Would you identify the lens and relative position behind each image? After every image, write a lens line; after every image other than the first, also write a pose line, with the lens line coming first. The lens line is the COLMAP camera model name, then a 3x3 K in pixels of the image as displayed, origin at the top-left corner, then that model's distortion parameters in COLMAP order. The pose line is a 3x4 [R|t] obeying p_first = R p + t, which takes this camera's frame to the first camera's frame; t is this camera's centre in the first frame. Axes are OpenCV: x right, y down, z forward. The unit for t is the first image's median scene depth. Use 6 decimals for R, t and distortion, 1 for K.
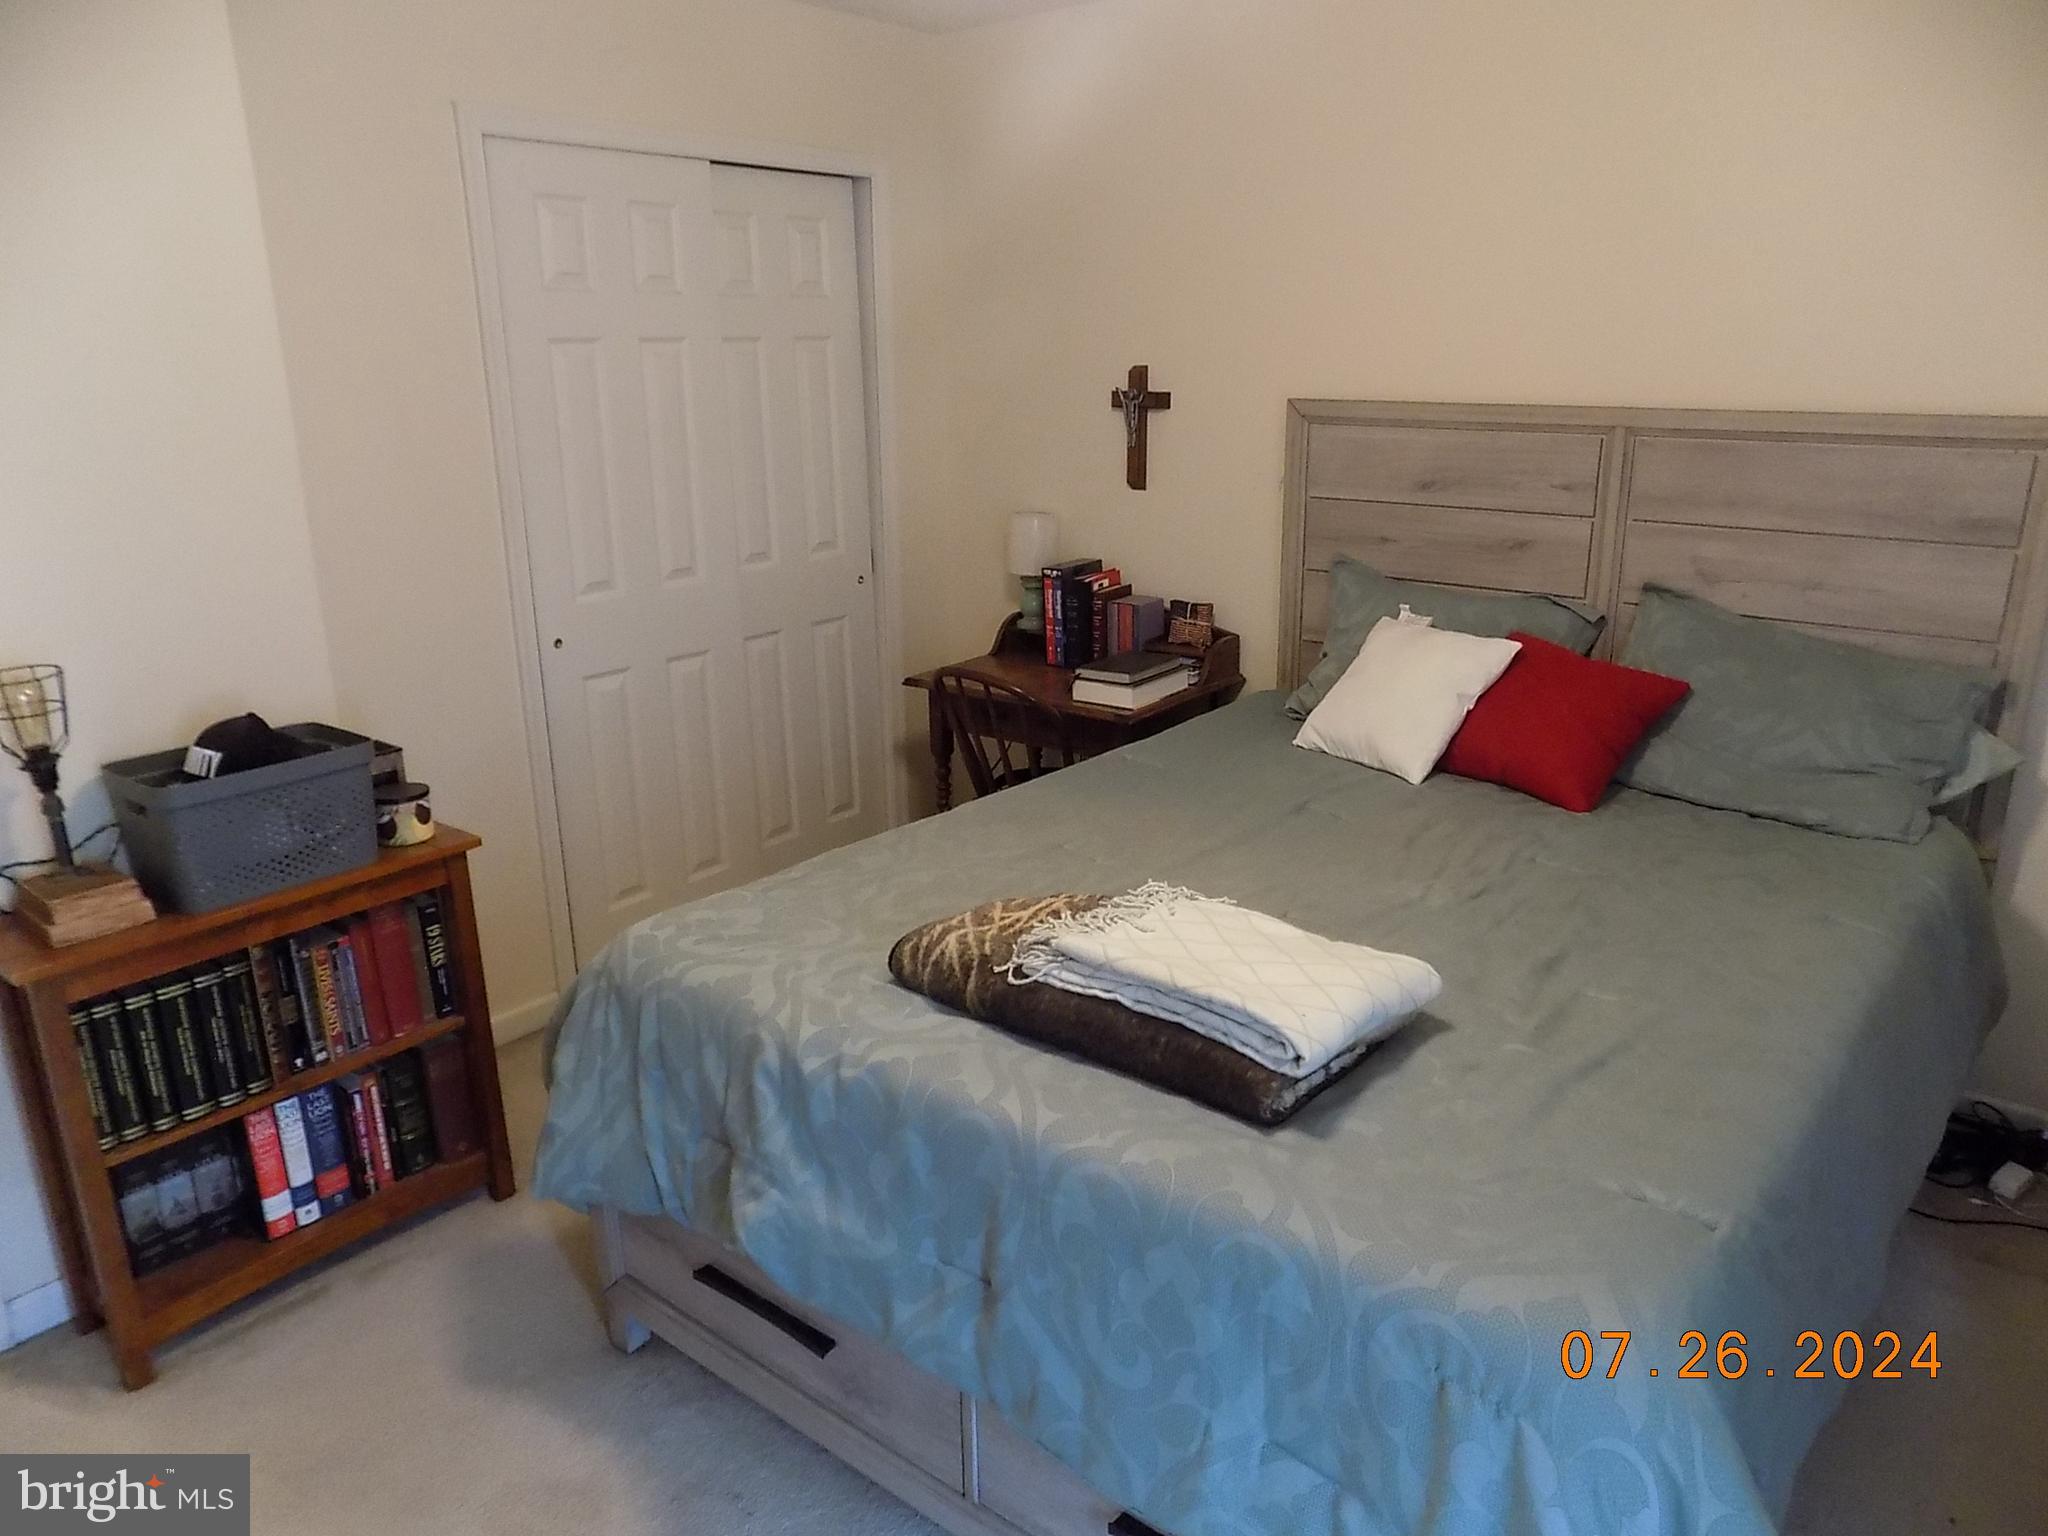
lens RADIAL K [[1381.1, 0, 1038.9], [0, 1381.1, 770.4], [0, 0, 1]] dist [-0.054484, 0.059073]
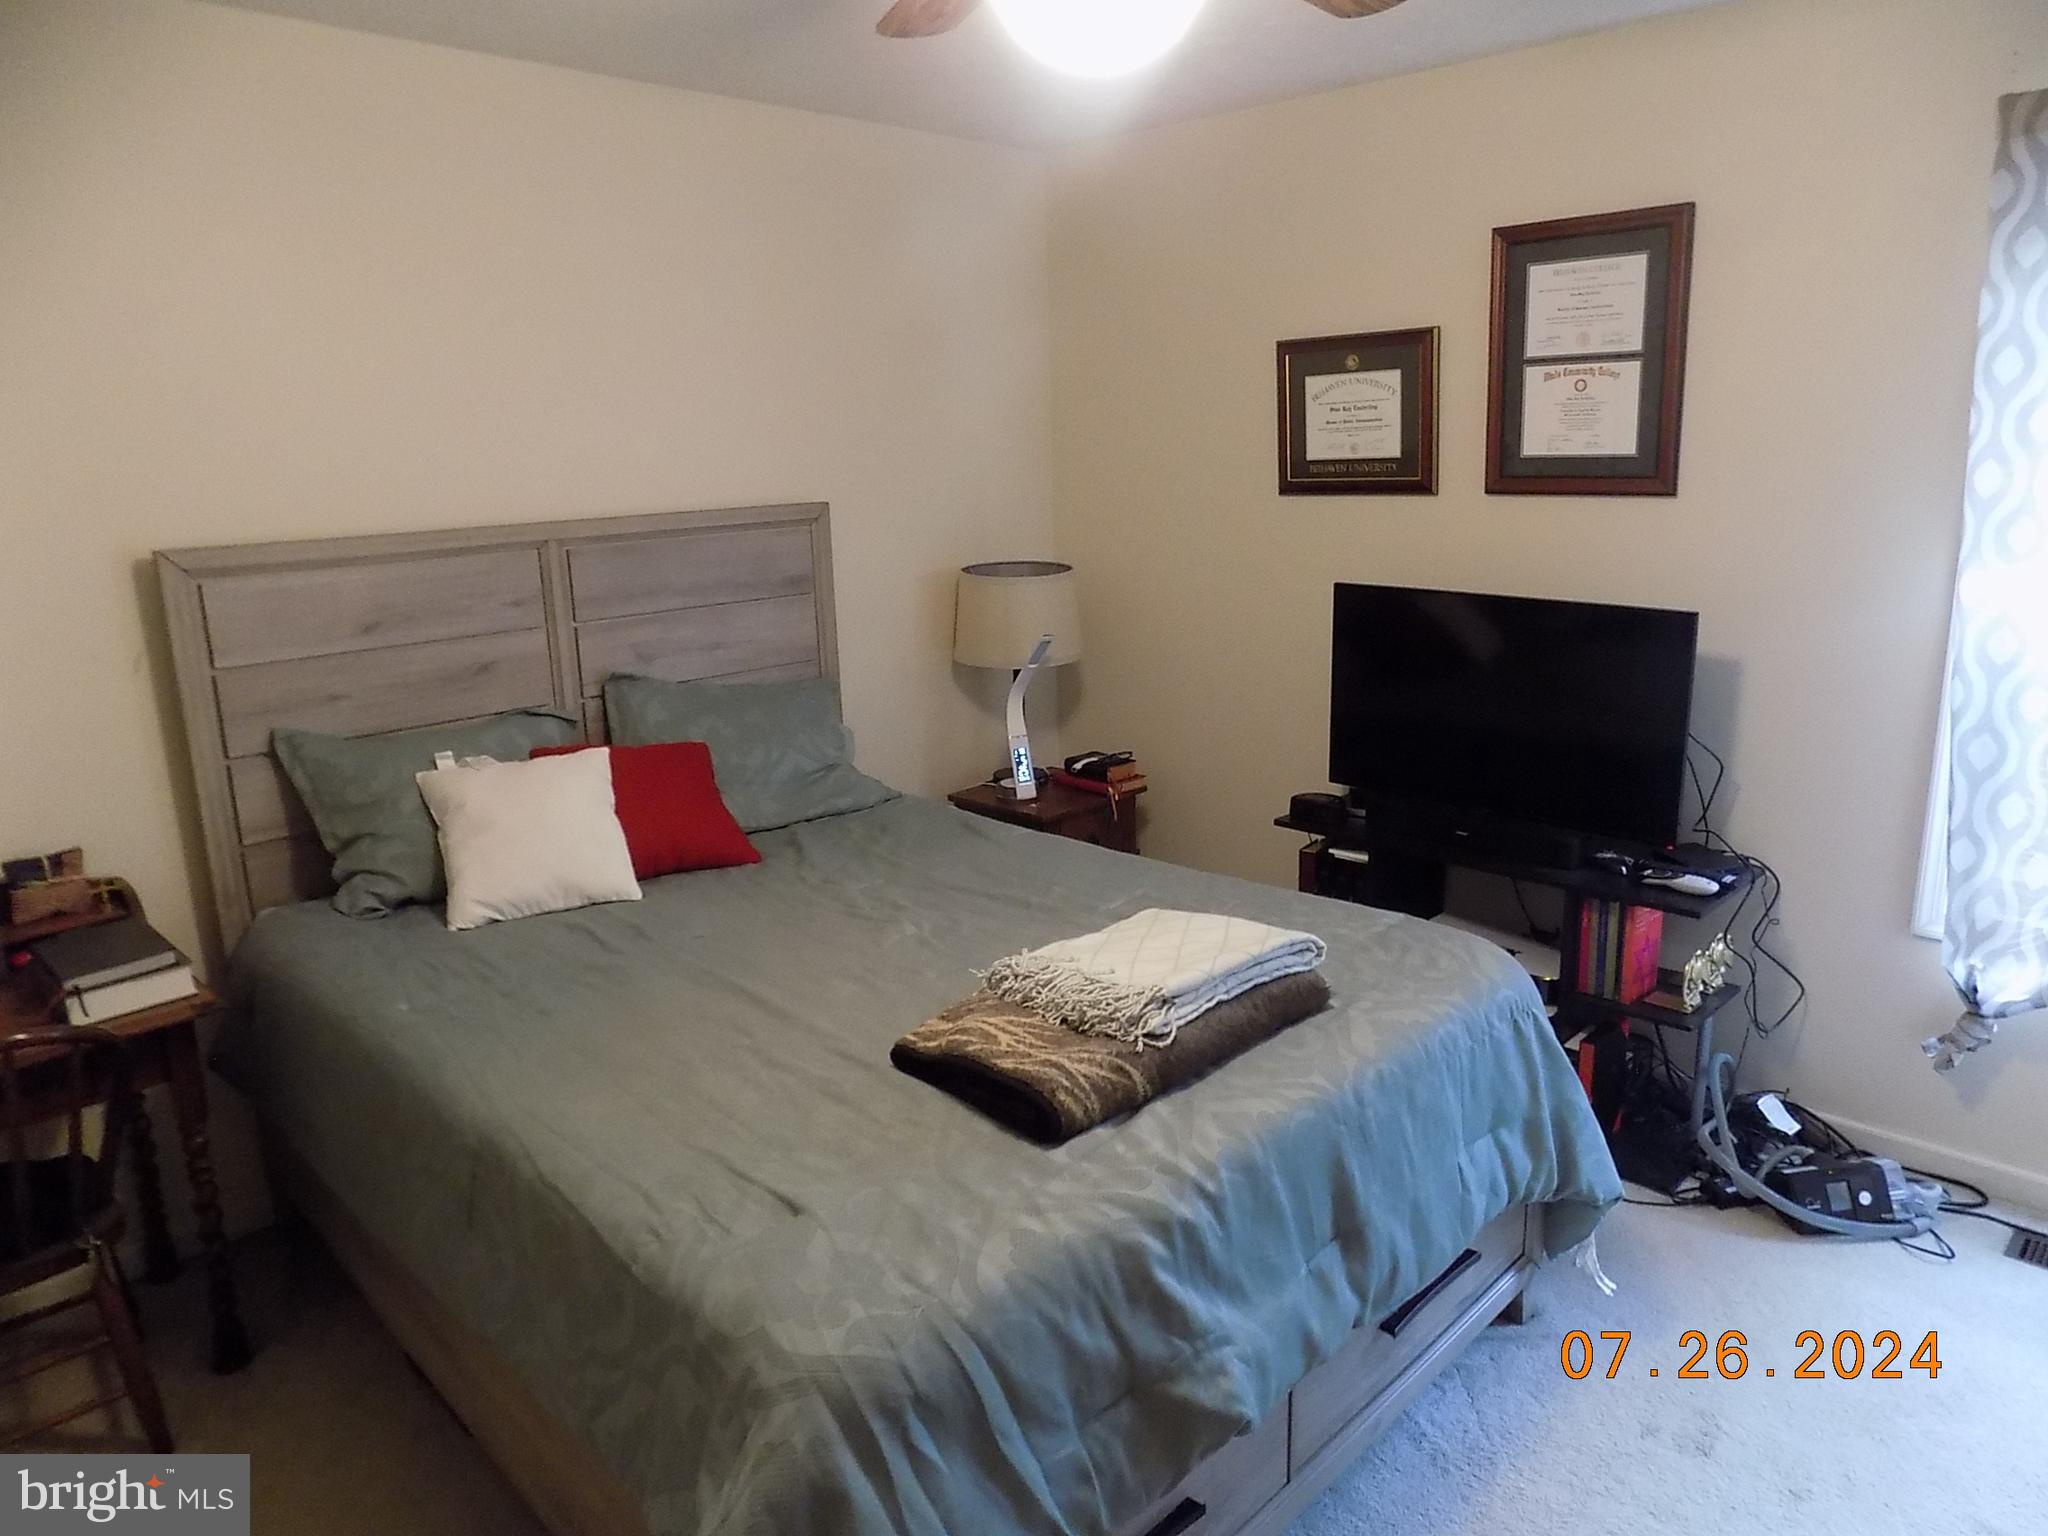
lens RADIAL K [[1381.1, 0, 1040.6], [0, 1381.1, 762.4], [0, 0, 1]] dist [-0.054484, 0.059073]
pose [[0.128720, -0.235690, 0.963266, -0.624871], [0.320000, 0.929258, 0.184608, -0.172837], [-0.938633, 0.284482, 0.195035, 0.503809]]
